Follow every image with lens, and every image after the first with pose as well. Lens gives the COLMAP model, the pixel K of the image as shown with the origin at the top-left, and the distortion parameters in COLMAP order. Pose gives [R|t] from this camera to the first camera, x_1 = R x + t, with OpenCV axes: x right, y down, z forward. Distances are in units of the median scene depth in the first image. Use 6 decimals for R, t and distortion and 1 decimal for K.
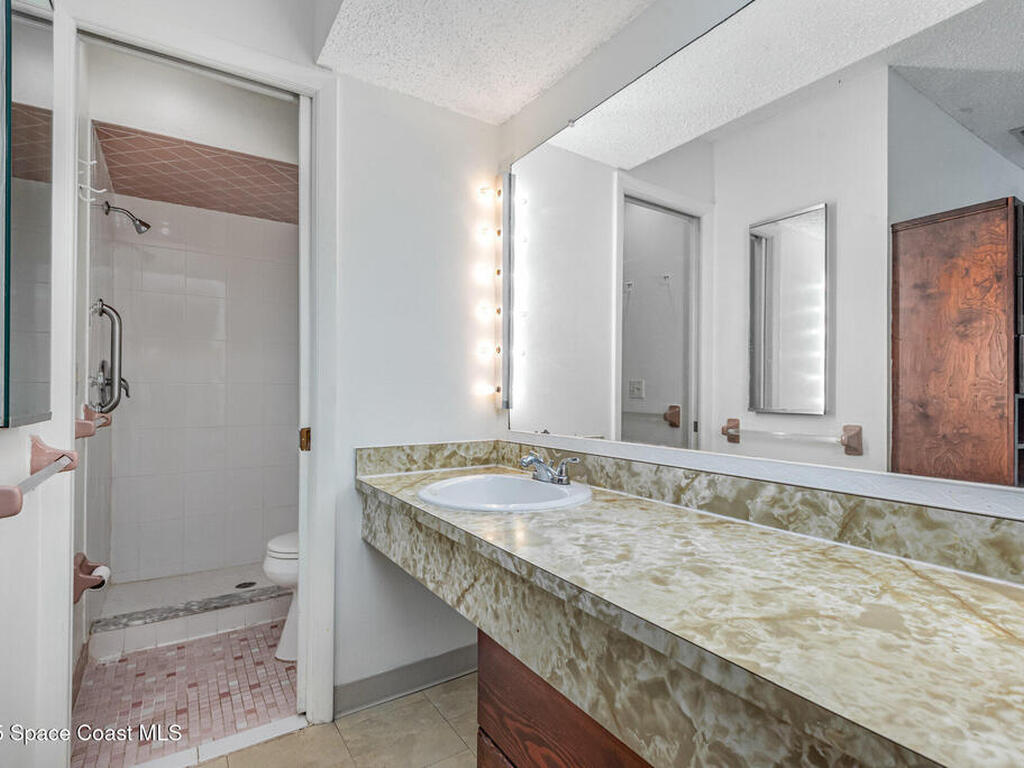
lens RADIAL K [[517.5, 0, 512.4], [0, 517.5, 386.1], [0, 0, 1]] dist [0.034396, -0.003381]
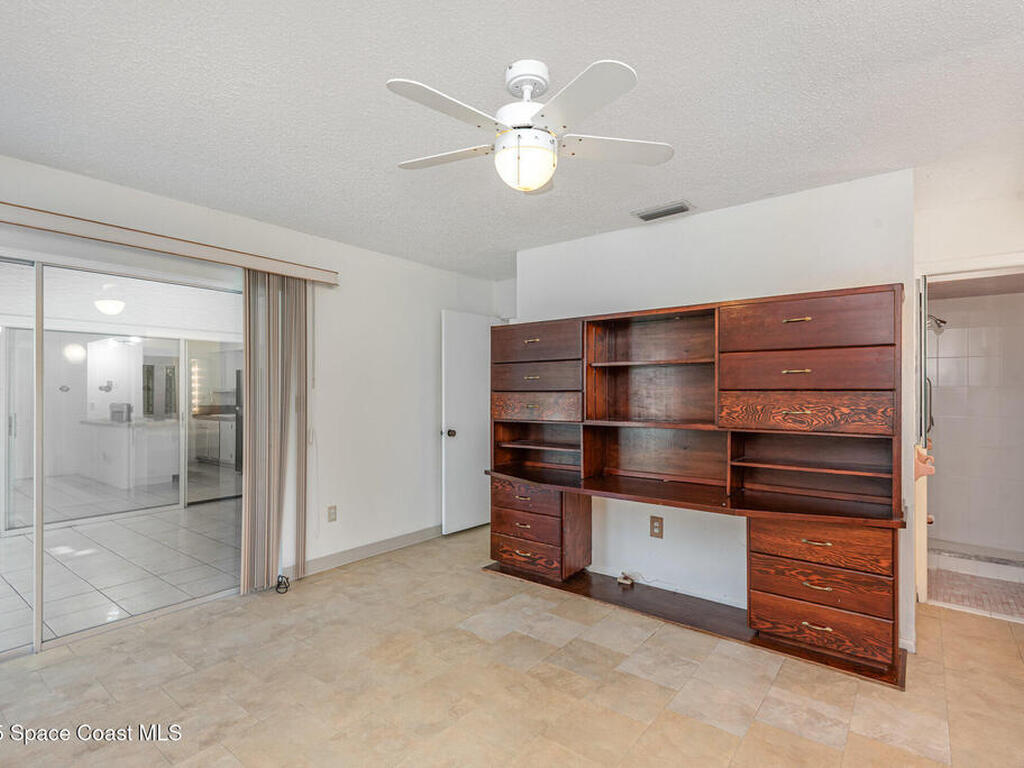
lens RADIAL K [[517.5, 0, 512.8], [0, 517.5, 390.2], [0, 0, 1]] dist [0.034396, -0.003381]
pose [[0.314213, -0.004522, -0.949342, 0.524871], [0.002342, 0.999989, -0.003988, -0.102383], [0.949350, -0.000971, 0.314220, -0.929891]]
